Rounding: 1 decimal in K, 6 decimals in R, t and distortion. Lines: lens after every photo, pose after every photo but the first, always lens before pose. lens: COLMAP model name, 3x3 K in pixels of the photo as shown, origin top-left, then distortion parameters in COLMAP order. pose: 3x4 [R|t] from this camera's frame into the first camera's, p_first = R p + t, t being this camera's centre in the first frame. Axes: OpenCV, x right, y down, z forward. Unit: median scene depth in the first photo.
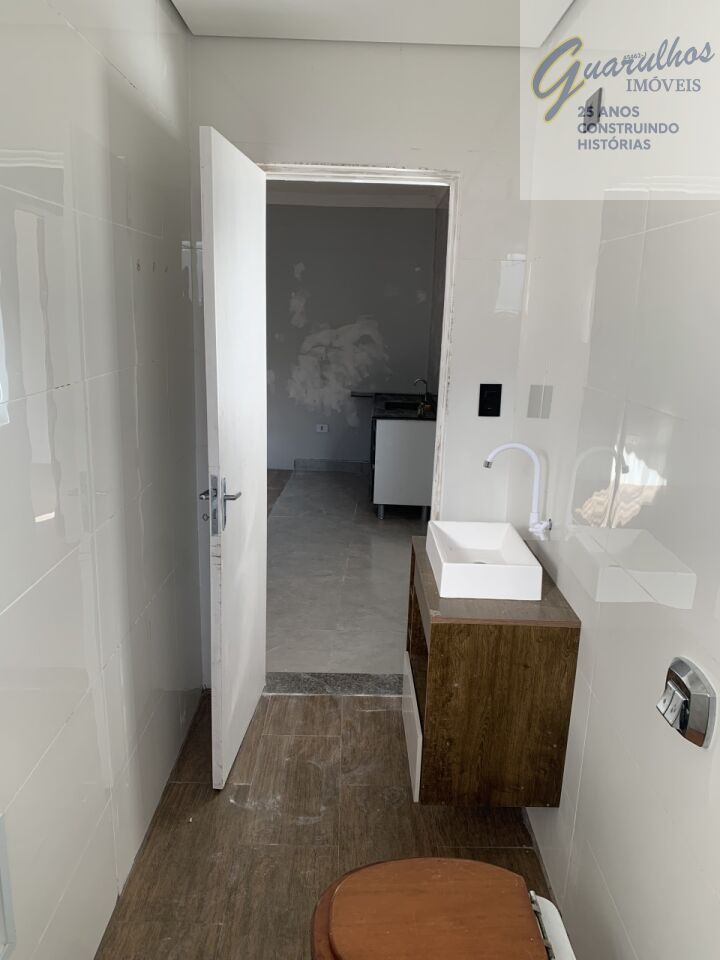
lens RADIAL K [[729.0, 0, 366.6], [0, 729.0, 509.3], [0, 0, 1]] dist [0.056167, -0.072428]
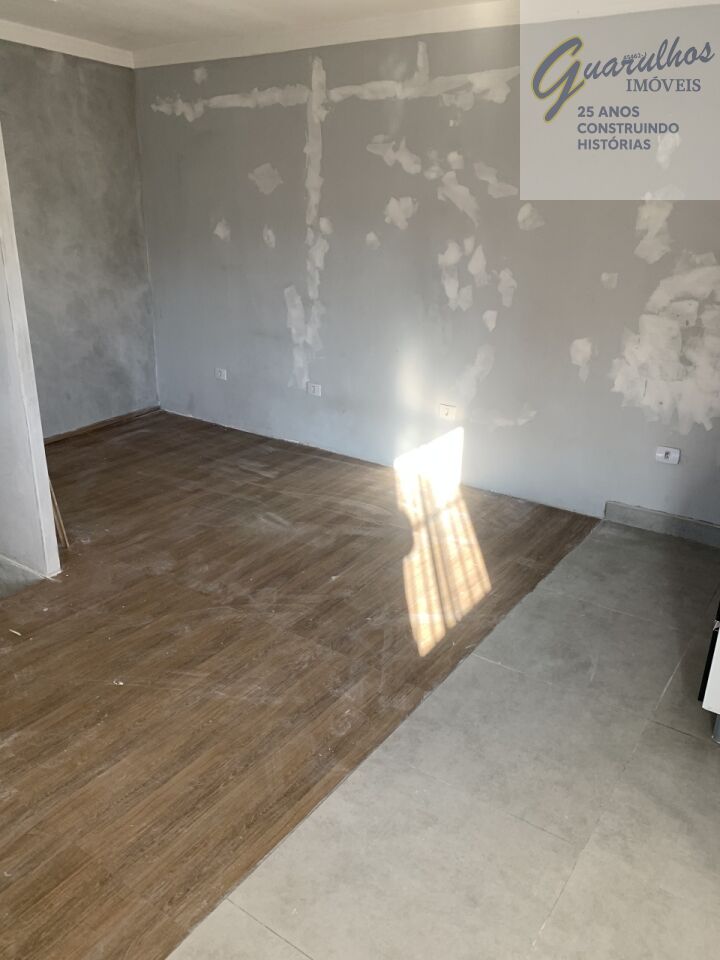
lens RADIAL K [[729.0, 0, 355.4], [0, 729.0, 479.5], [0, 0, 1]] dist [0.056167, -0.072428]
pose [[0.832691, 0.171308, -0.526574, 0.034198], [-0.137847, 0.985135, 0.102508, -0.119762], [0.536307, -0.012771, 0.843927, 0.441749]]
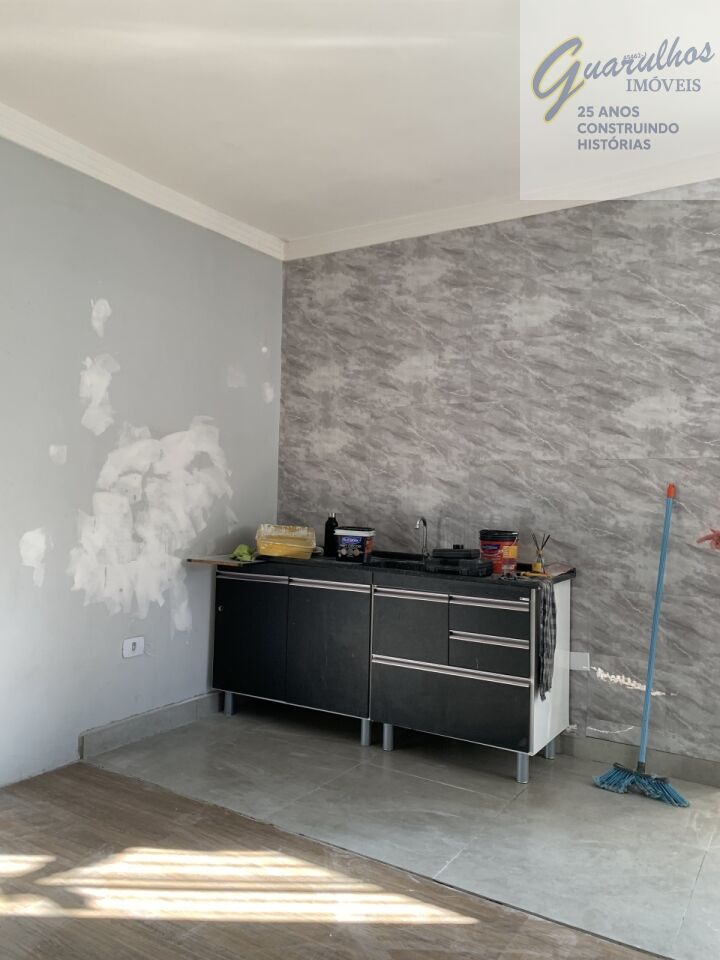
lens RADIAL K [[729.0, 0, 354.8], [0, 729.0, 481.5], [0, 0, 1]] dist [0.056167, -0.072428]
pose [[0.519981, -0.012743, 0.854083, -0.393171], [0.227272, 0.965910, -0.123956, -0.125513], [-0.823387, 0.258564, 0.505151, 0.639482]]
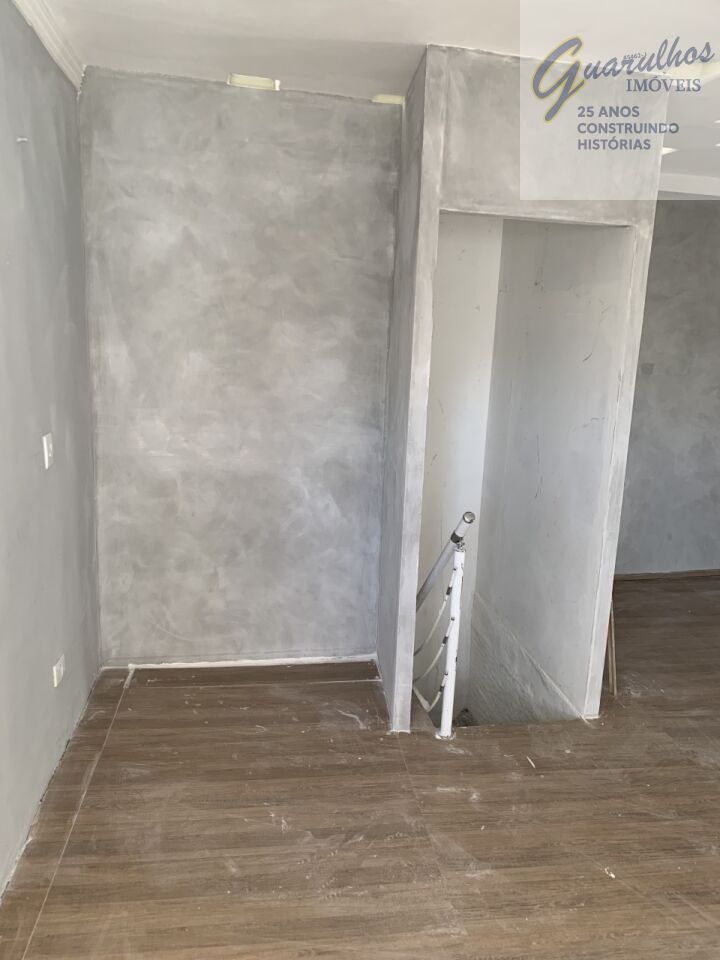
lens RADIAL K [[729.0, 0, 352.0], [0, 729.0, 481.9], [0, 0, 1]] dist [0.056167, -0.072428]
pose [[0.146099, 0.161253, -0.976039, 0.023200], [-0.290219, 0.950200, 0.113543, -0.128165], [0.945742, 0.266677, 0.185622, 0.480443]]
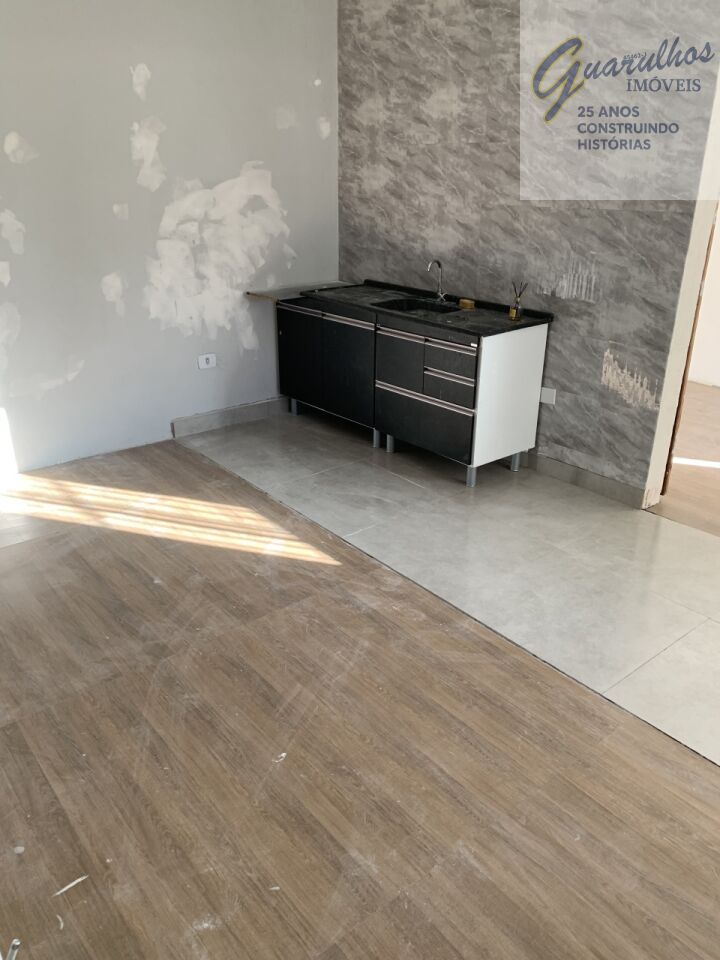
lens RADIAL K [[729.0, 0, 349.9], [0, 729.0, 484.4], [0, 0, 1]] dist [0.056167, -0.072428]
pose [[0.766927, -0.293284, 0.570795, -0.358317], [0.201210, 0.954502, 0.220091, -0.125964], [-0.609374, -0.053944, 0.791045, 0.448342]]
